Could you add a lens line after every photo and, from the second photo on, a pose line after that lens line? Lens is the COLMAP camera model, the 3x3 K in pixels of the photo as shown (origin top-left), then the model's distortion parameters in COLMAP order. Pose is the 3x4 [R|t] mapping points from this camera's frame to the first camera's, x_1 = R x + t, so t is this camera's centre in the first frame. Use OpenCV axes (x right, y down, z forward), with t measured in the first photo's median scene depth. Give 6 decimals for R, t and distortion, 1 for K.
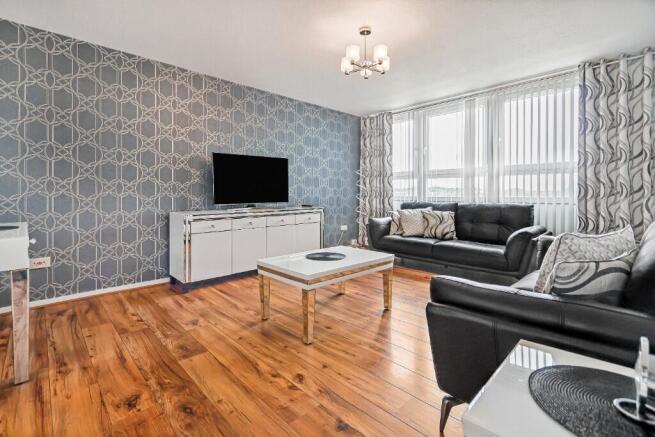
lens RADIAL K [[307.7, 0, 324.0], [0, 307.7, 200.3], [0, 0, 1]] dist [-0.001723, -0.000979]
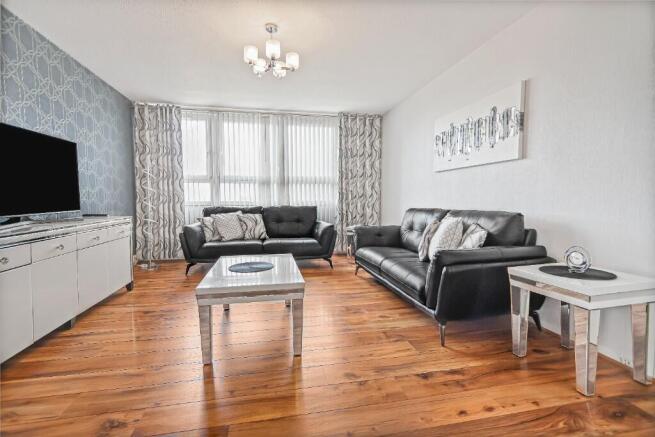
lens RADIAL K [[298.2, 0, 326.3], [0, 298.2, 215.3], [0, 0, 1]] dist [0.003077, 0.000173]
pose [[0.523704, -0.045744, 0.850671, -0.427687], [0.017019, 0.998920, 0.043239, -0.002174], [-0.851730, -0.008167, 0.523917, 0.247350]]
